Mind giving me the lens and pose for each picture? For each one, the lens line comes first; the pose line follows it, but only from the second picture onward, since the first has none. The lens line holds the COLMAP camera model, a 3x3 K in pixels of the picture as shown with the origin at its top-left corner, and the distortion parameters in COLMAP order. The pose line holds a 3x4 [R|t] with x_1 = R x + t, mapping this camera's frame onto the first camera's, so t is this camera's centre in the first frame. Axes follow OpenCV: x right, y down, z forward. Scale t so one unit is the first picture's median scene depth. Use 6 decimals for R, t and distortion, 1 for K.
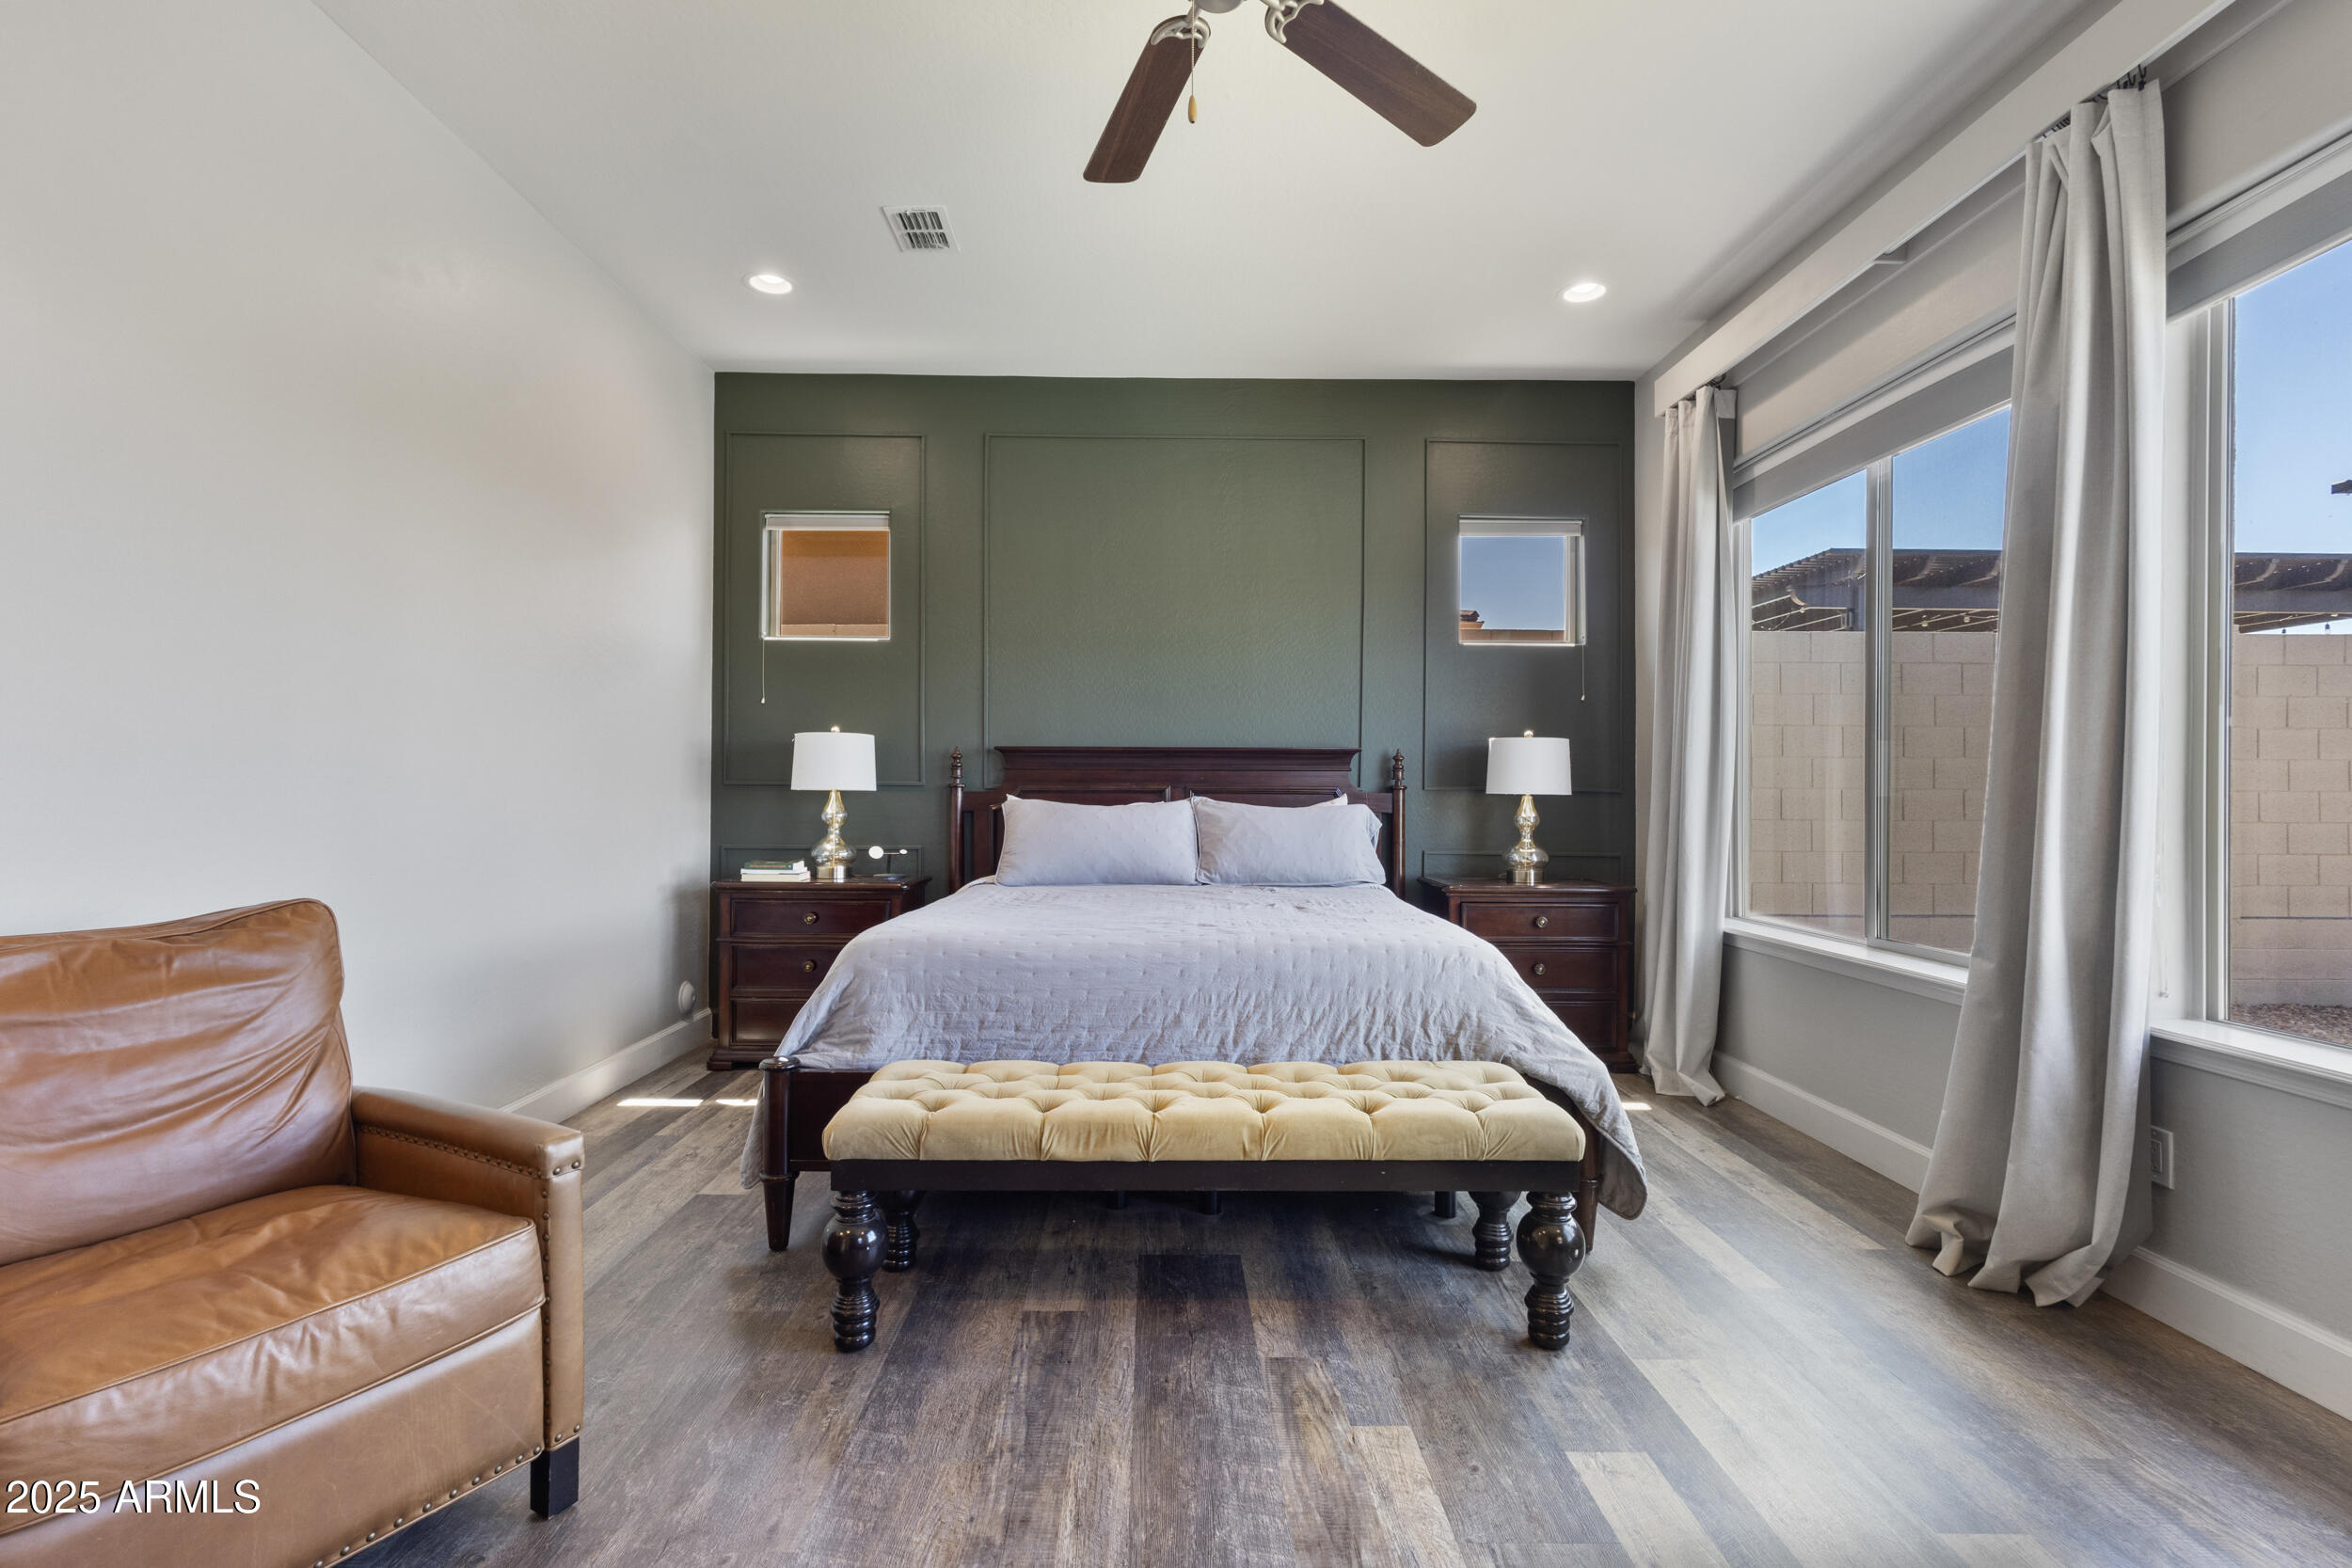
lens RADIAL K [[1078.0, 0, 1169.7], [0, 1078.0, 788.7], [0, 0, 1]] dist [0.002166, 0.000052]
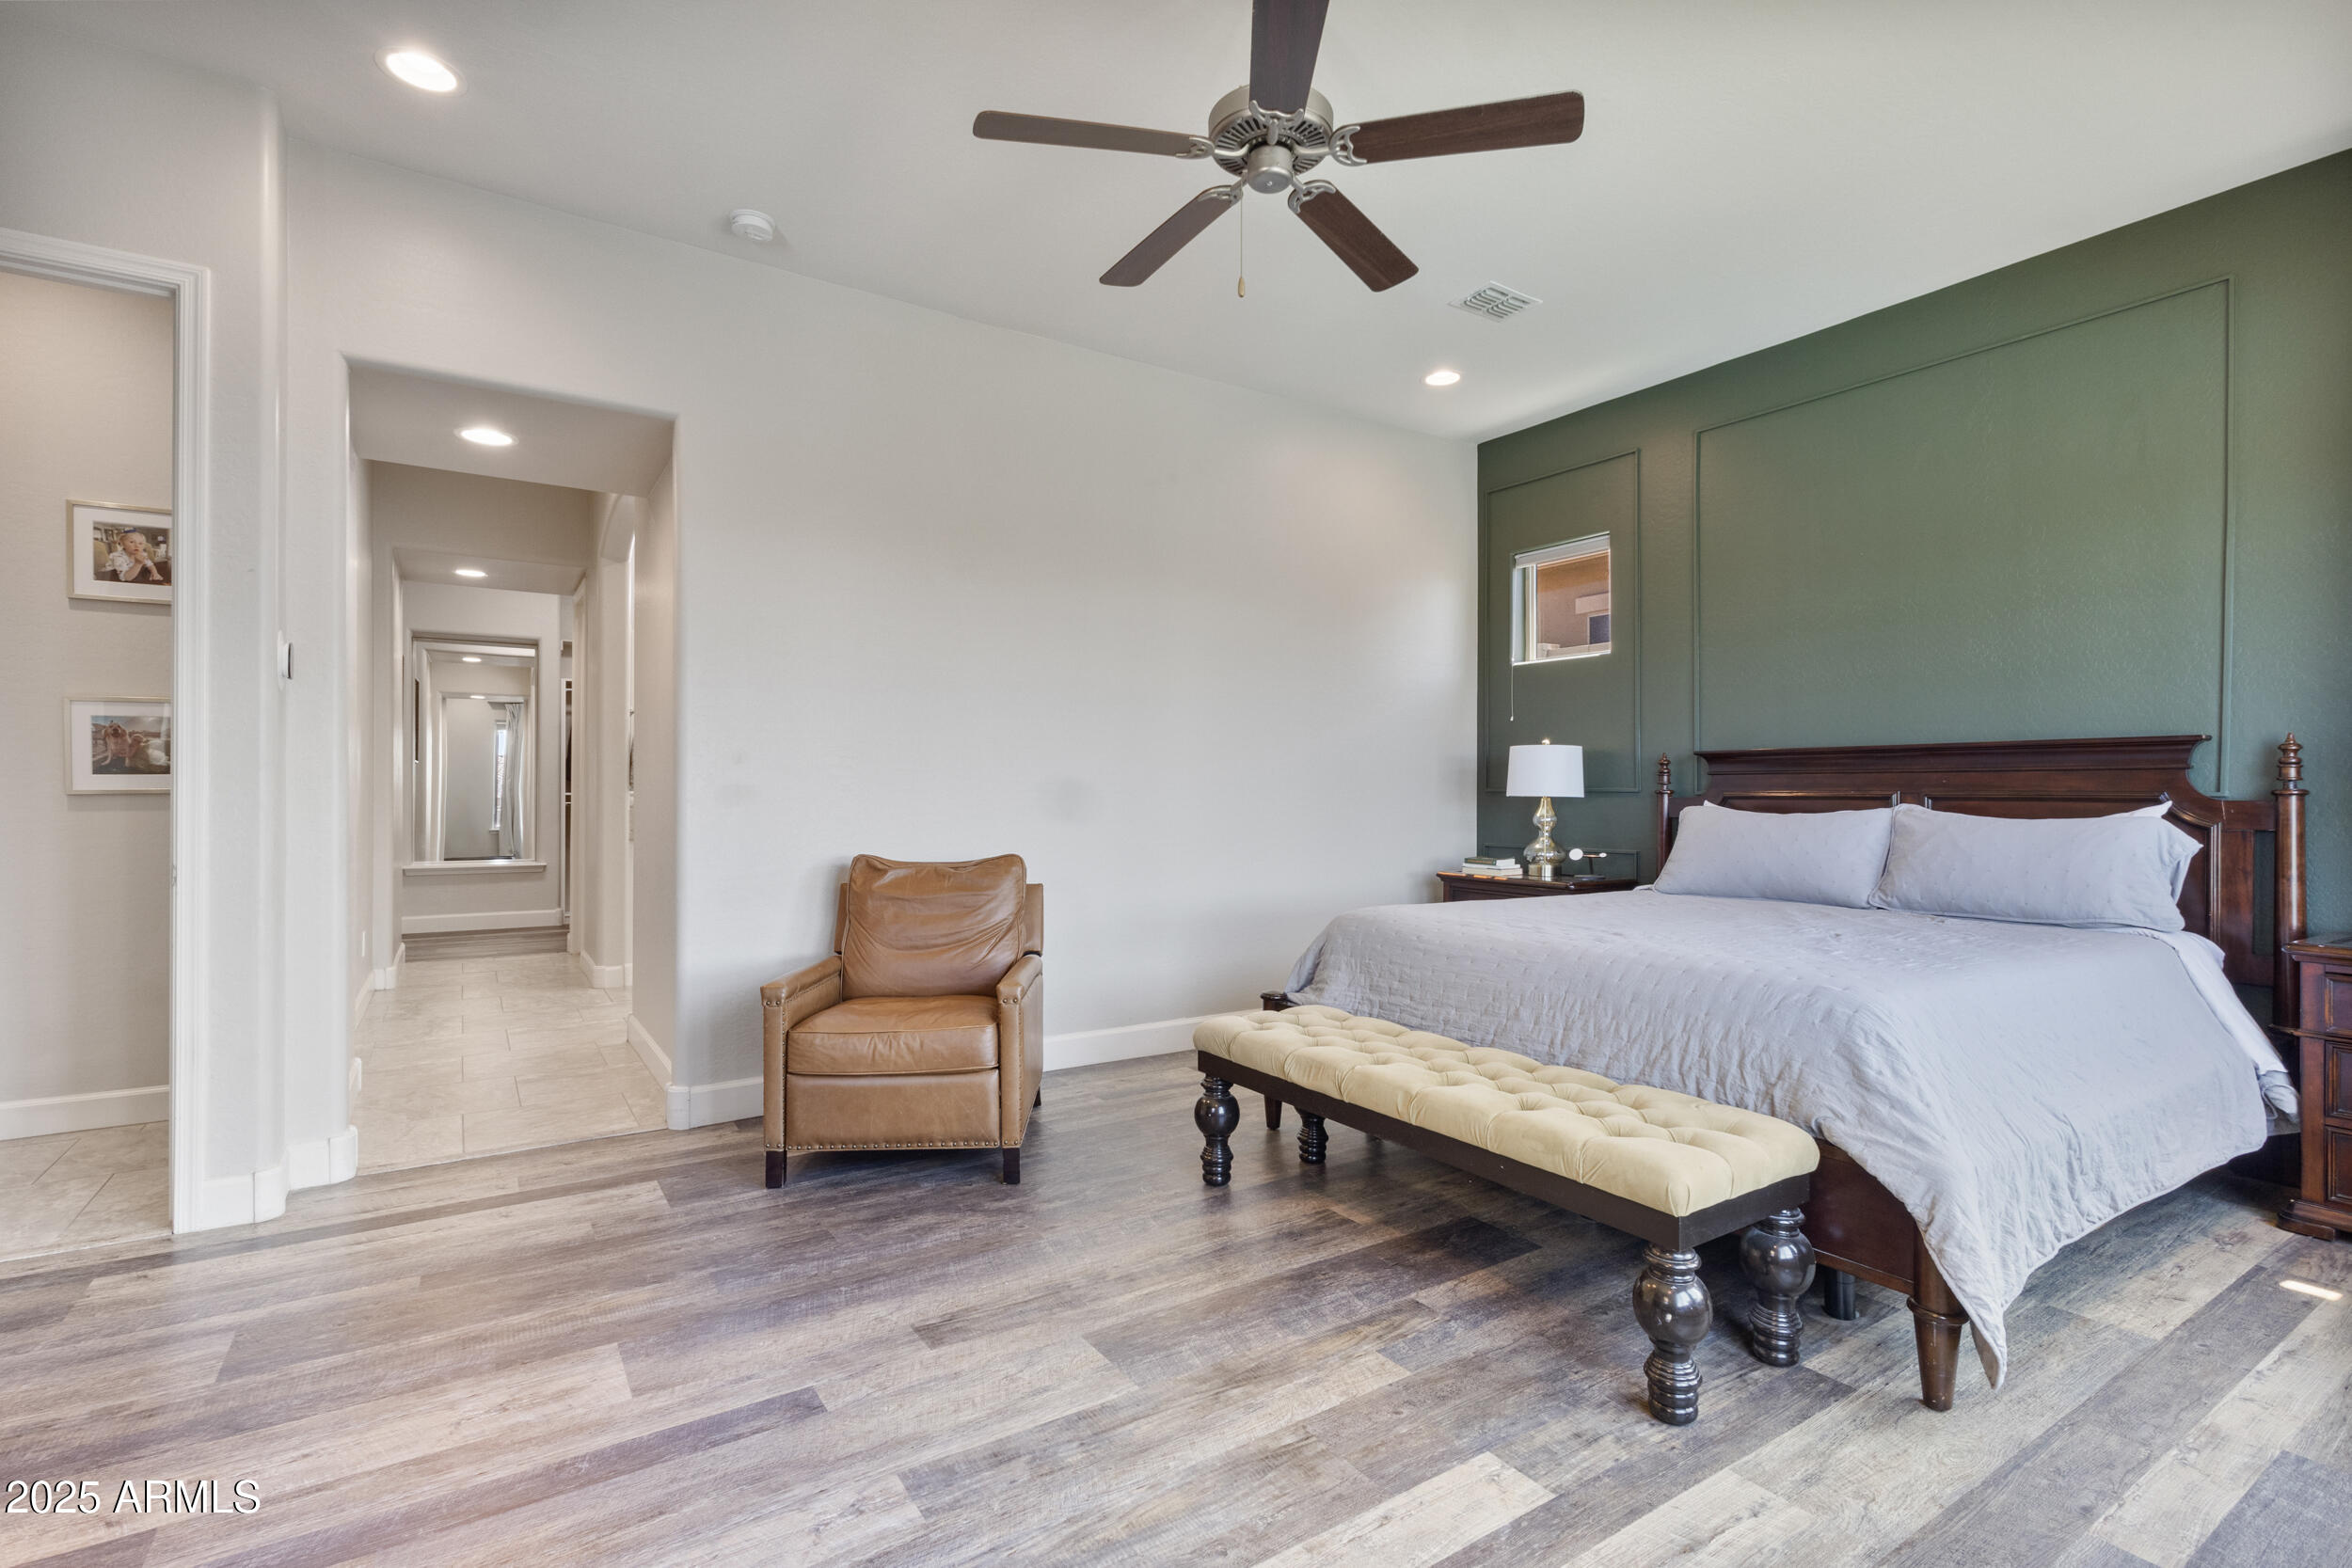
lens RADIAL K [[1078.0, 0, 1178.4], [0, 1078.0, 790.4], [0, 0, 1]] dist [0.002166, 0.000052]
pose [[0.547416, -0.004911, -0.836846, 0.714704], [0.002539, 0.999988, -0.004208, -0.002459], [0.836857, 0.000179, 0.547422, 0.135425]]
